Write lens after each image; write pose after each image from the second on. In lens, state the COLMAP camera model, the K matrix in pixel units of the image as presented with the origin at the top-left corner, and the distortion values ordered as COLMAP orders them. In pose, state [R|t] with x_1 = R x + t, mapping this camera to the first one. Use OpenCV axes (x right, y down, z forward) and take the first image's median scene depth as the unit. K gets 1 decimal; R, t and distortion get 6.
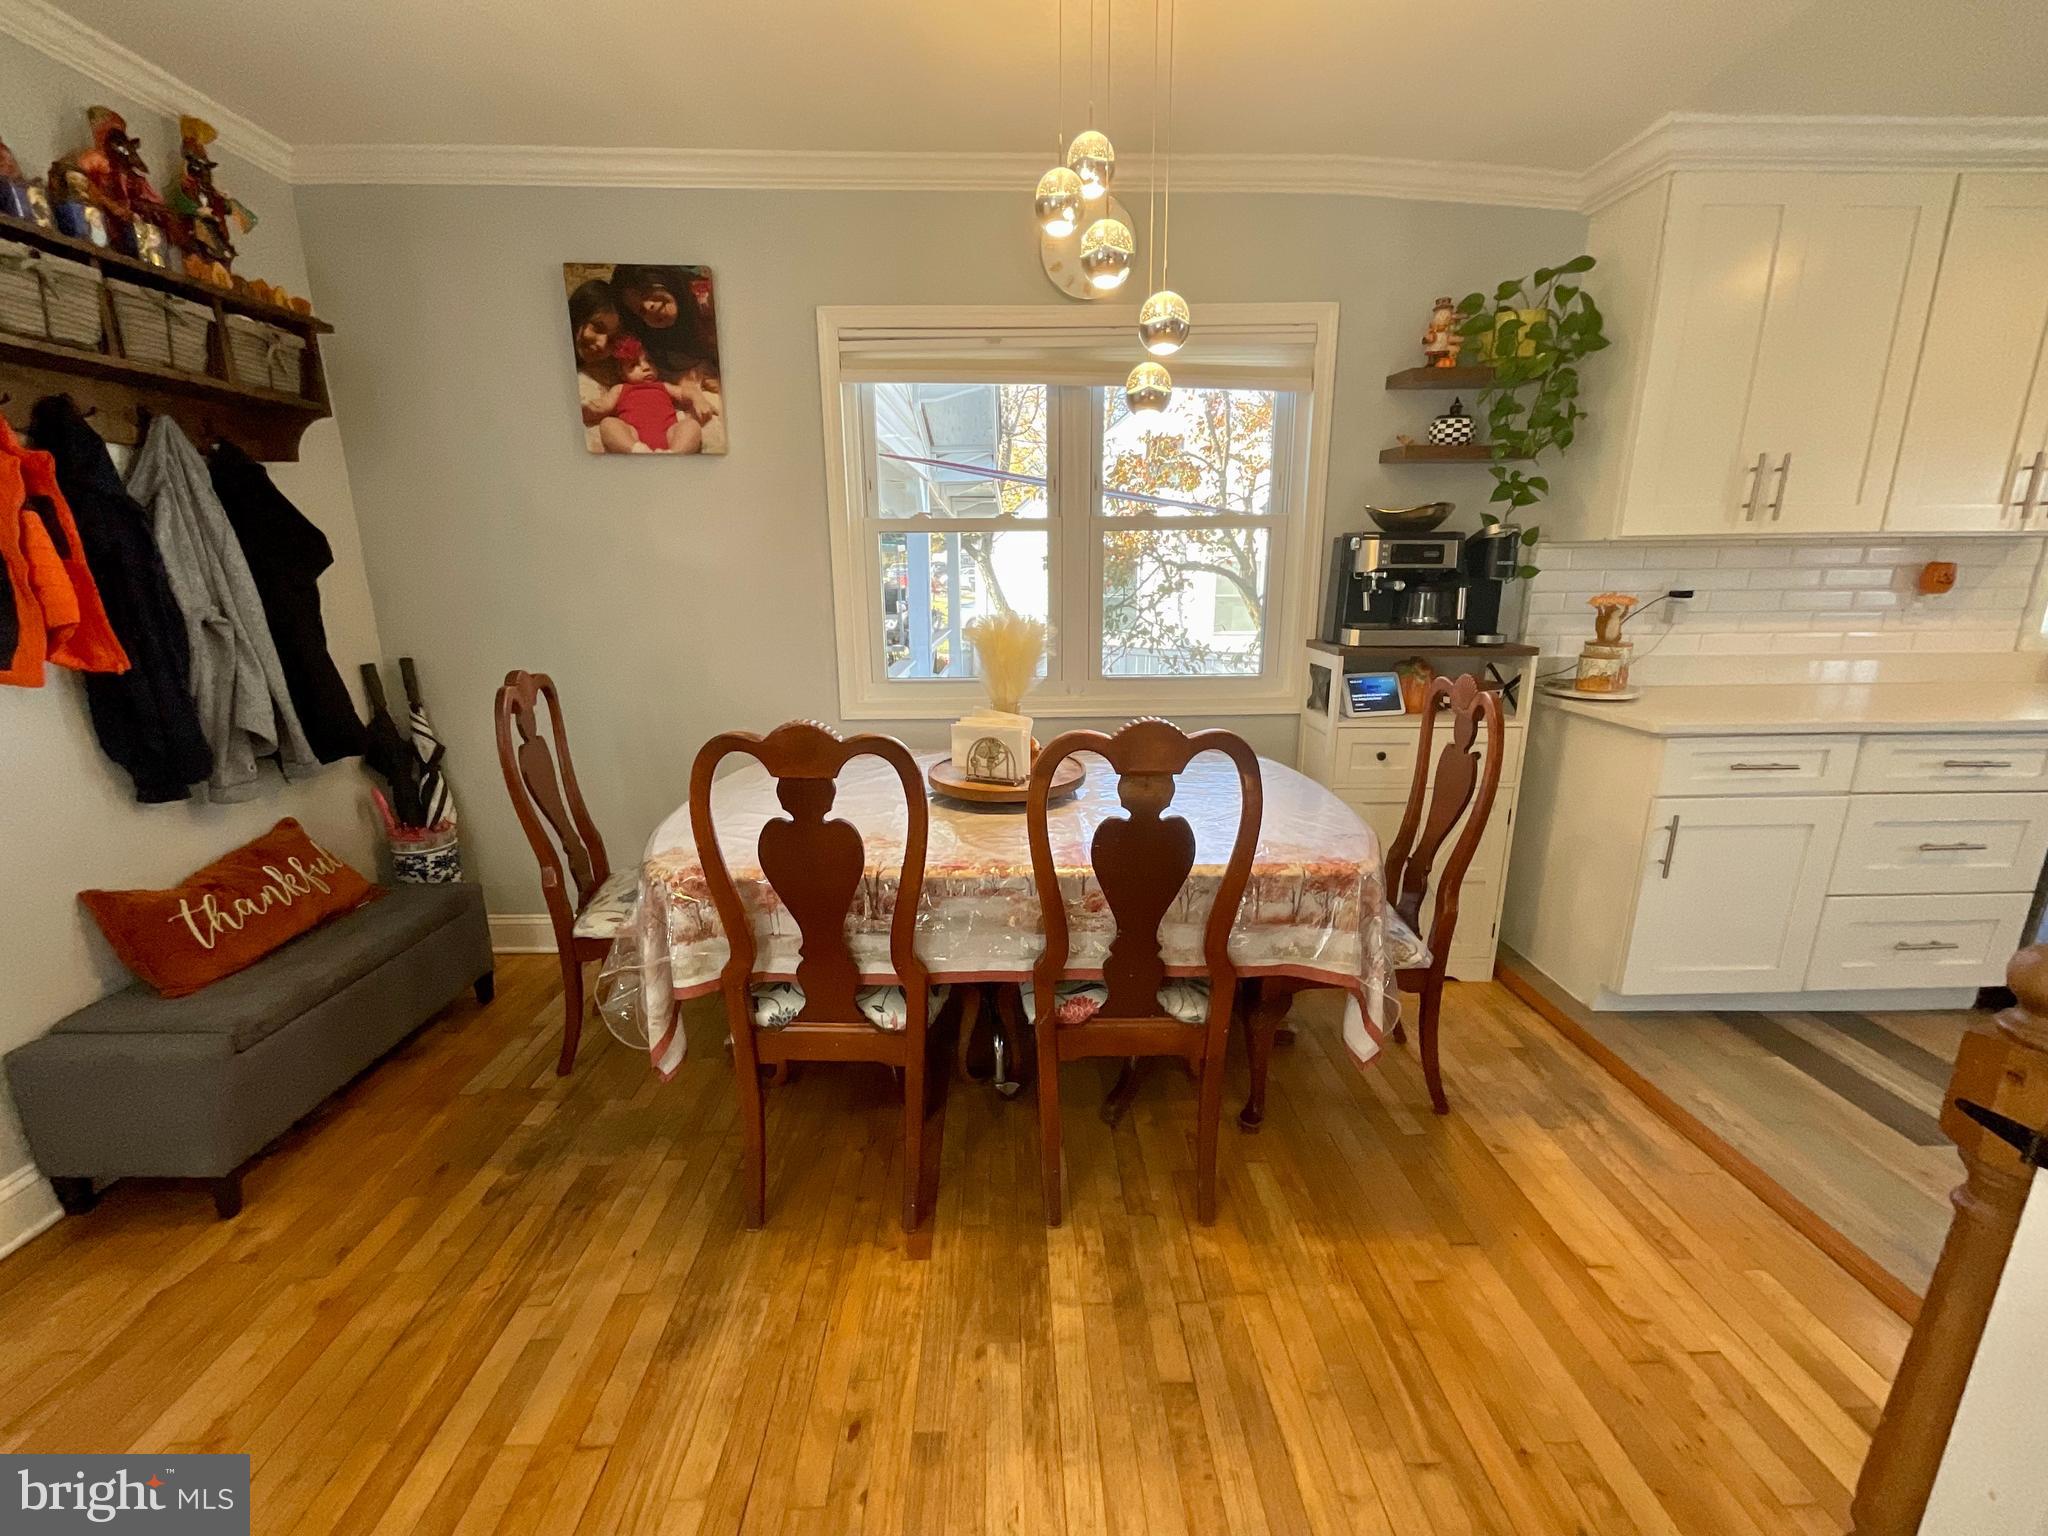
lens RADIAL K [[824.4, 0, 1024.0], [0, 824.4, 768.0], [0, 0, 1]] dist [-0.000342, -0.000287]
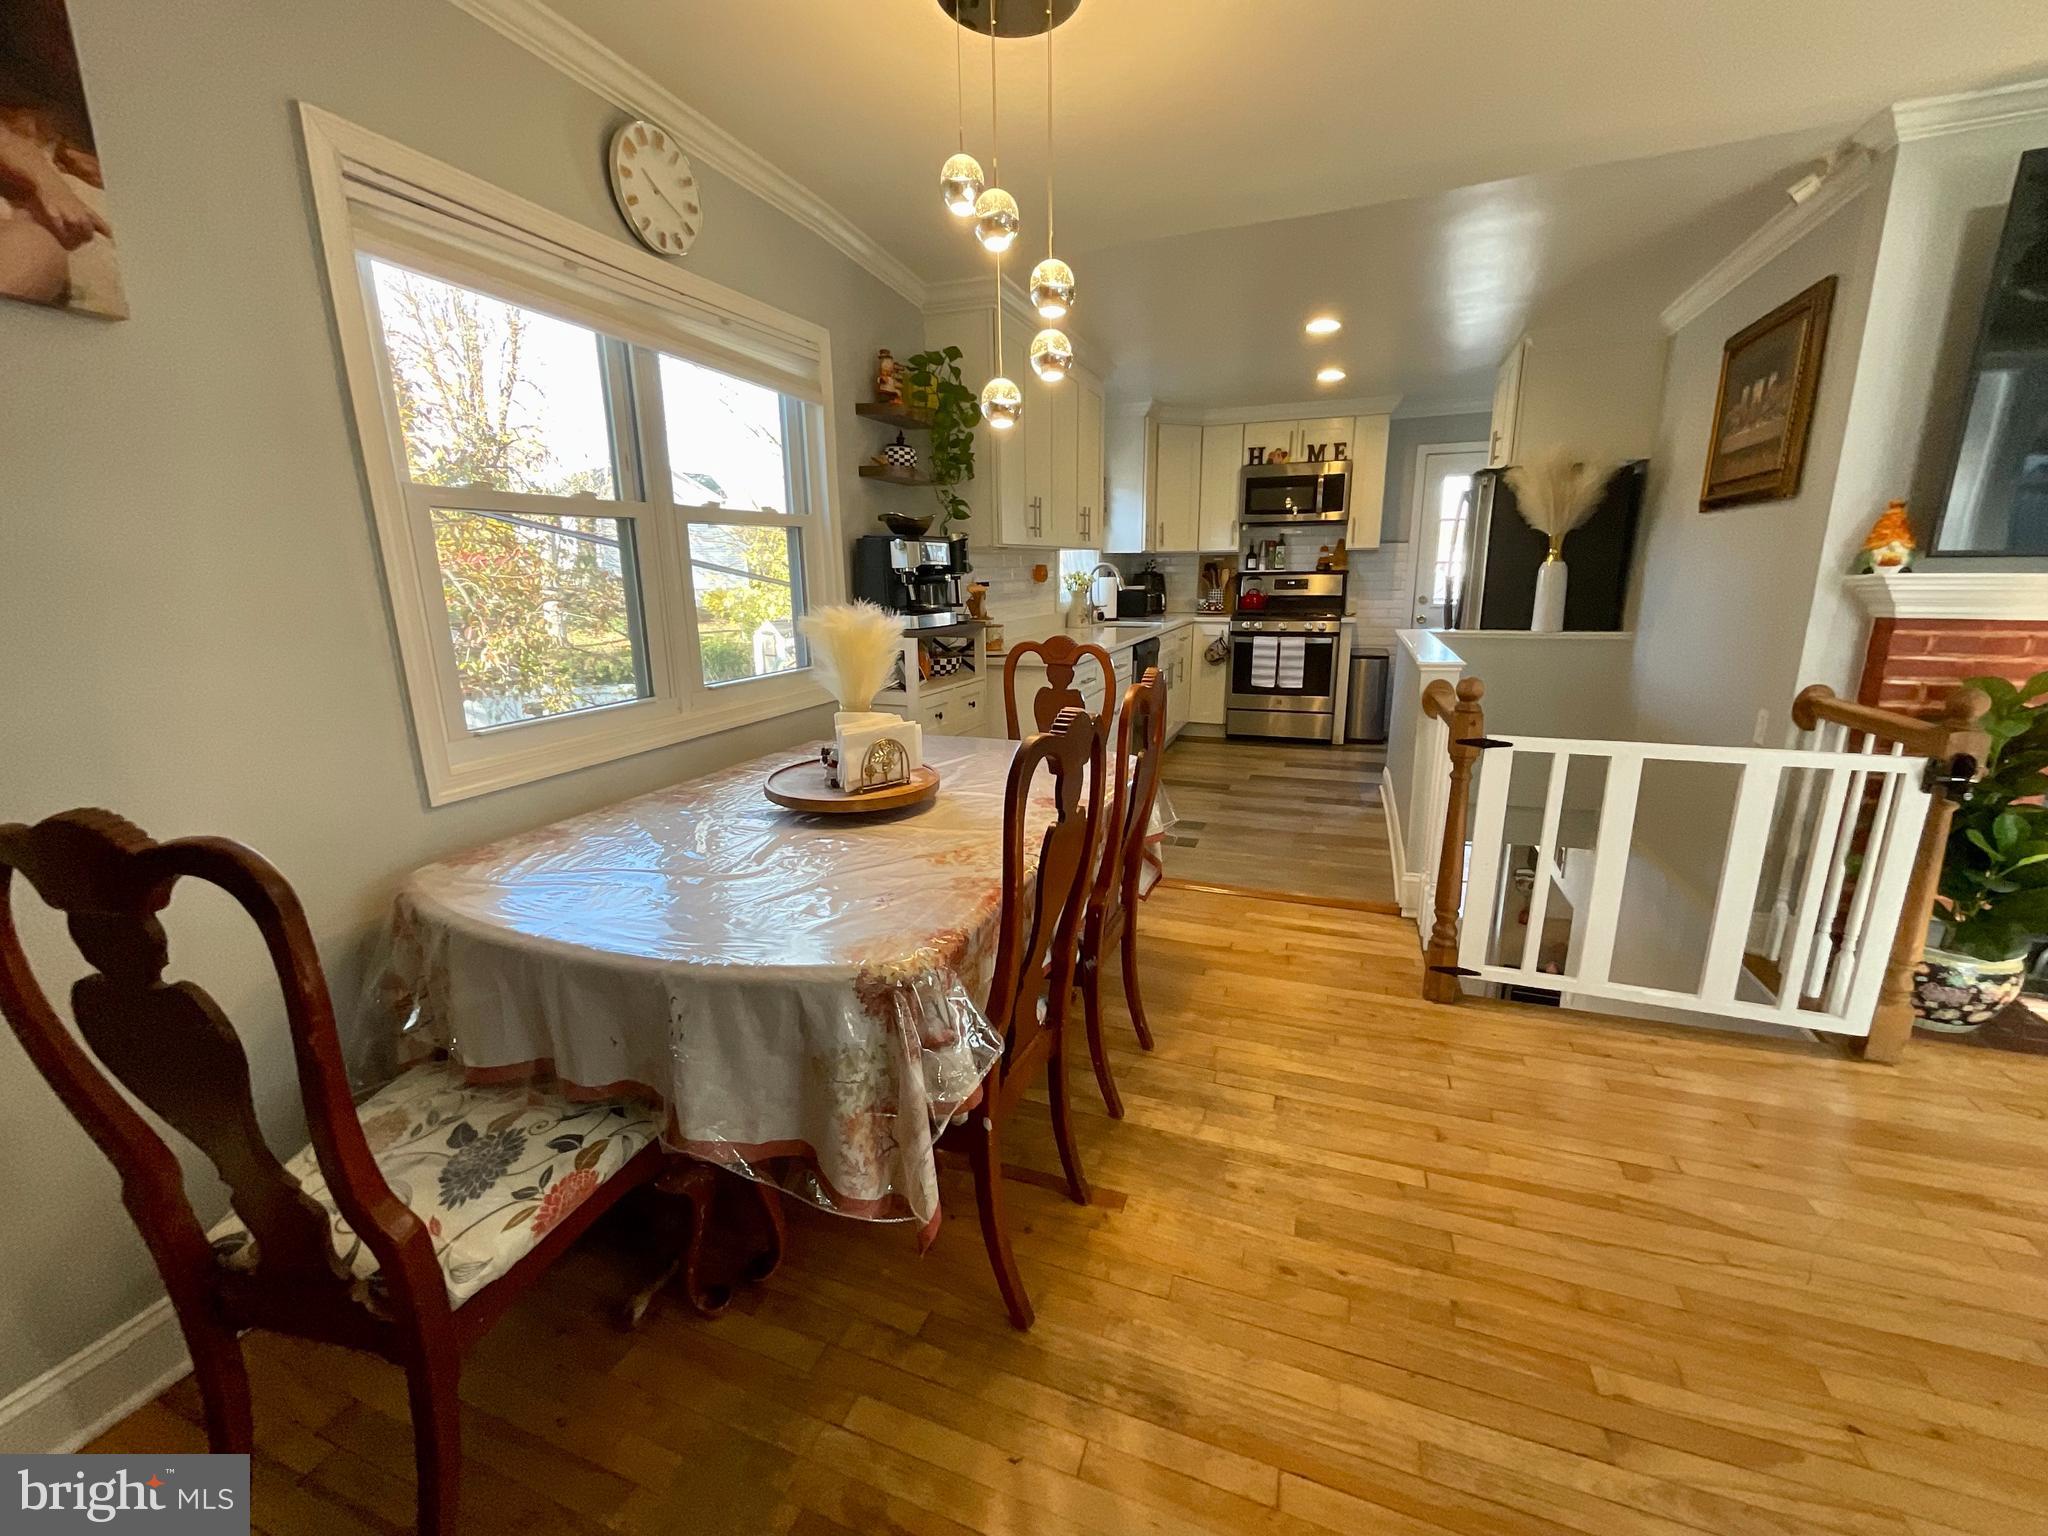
lens RADIAL K [[824.4, 0, 1024.0], [0, 824.4, 768.0], [0, 0, 1]] dist [-0.000342, -0.000287]
pose [[0.383932, -0.216820, 0.897544, -0.666648], [0.228795, 0.964065, 0.135021, -0.078653], [-0.894566, 0.153514, 0.419743, 0.383578]]
